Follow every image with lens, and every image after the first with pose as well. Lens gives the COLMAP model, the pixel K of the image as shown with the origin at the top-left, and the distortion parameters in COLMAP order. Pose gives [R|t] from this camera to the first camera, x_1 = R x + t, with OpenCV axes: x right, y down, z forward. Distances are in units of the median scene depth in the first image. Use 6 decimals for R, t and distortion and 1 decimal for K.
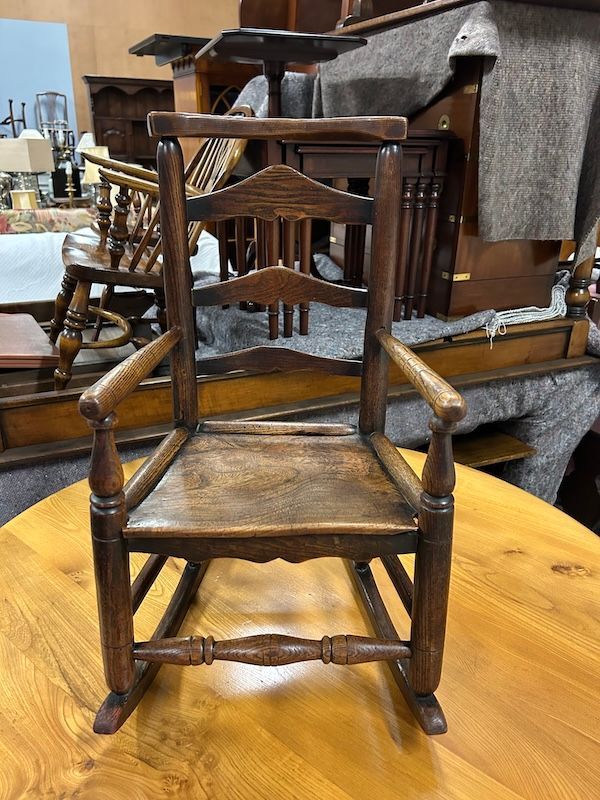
lens RADIAL K [[621.0, 0, 296.8], [0, 621.0, 401.6], [0, 0, 1]] dist [0.047333, -0.067168]
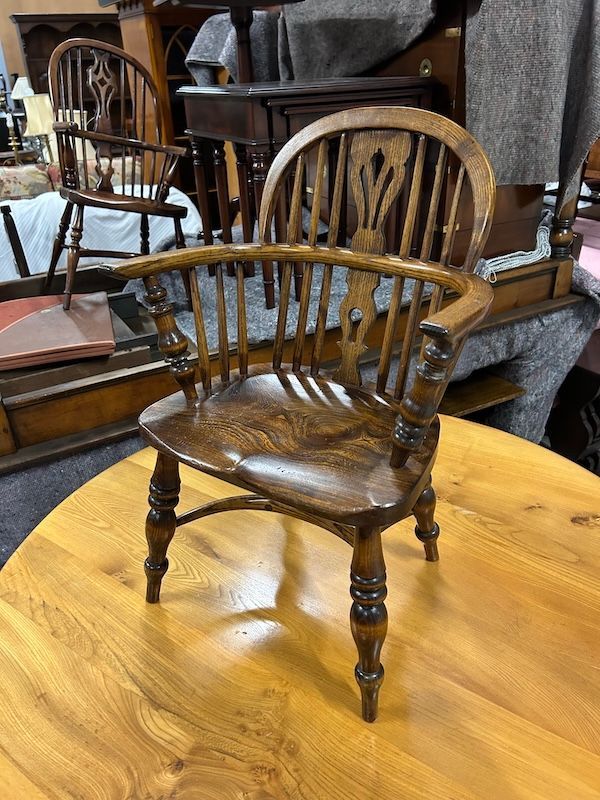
lens RADIAL K [[621.0, 0, 300.0], [0, 621.0, 401.1], [0, 0, 1]] dist [0.047333, -0.067168]
pose [[0.994587, -0.087414, 0.056173, -0.060058], [0.081223, 0.991216, 0.104370, -0.054058], [-0.064803, -0.099243, 0.992951, 0.000374]]
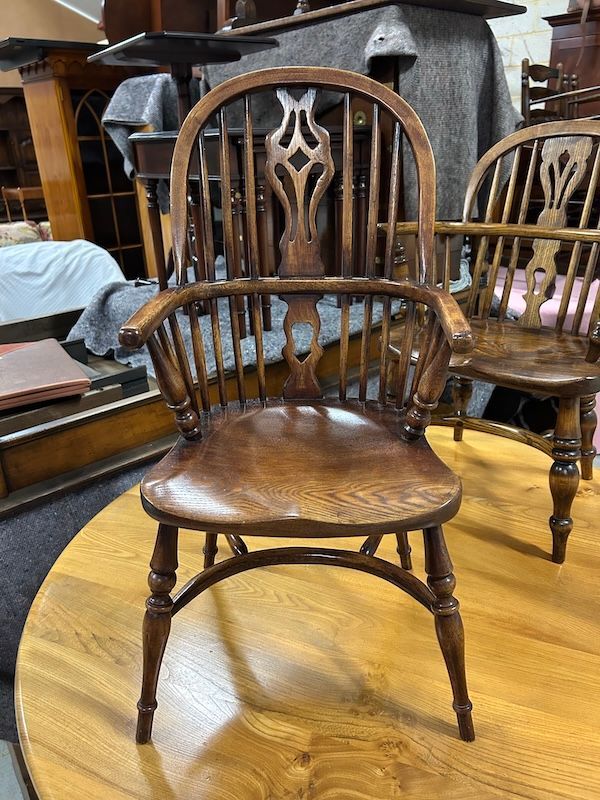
lens RADIAL K [[621.0, 0, 303.0], [0, 621.0, 399.5], [0, 0, 1]] dist [0.047333, -0.067168]
pose [[0.951325, -0.158621, 0.264235, -0.228481], [0.159130, 0.987063, 0.019622, -0.006690], [-0.263929, 0.023380, 0.964259, 0.002686]]
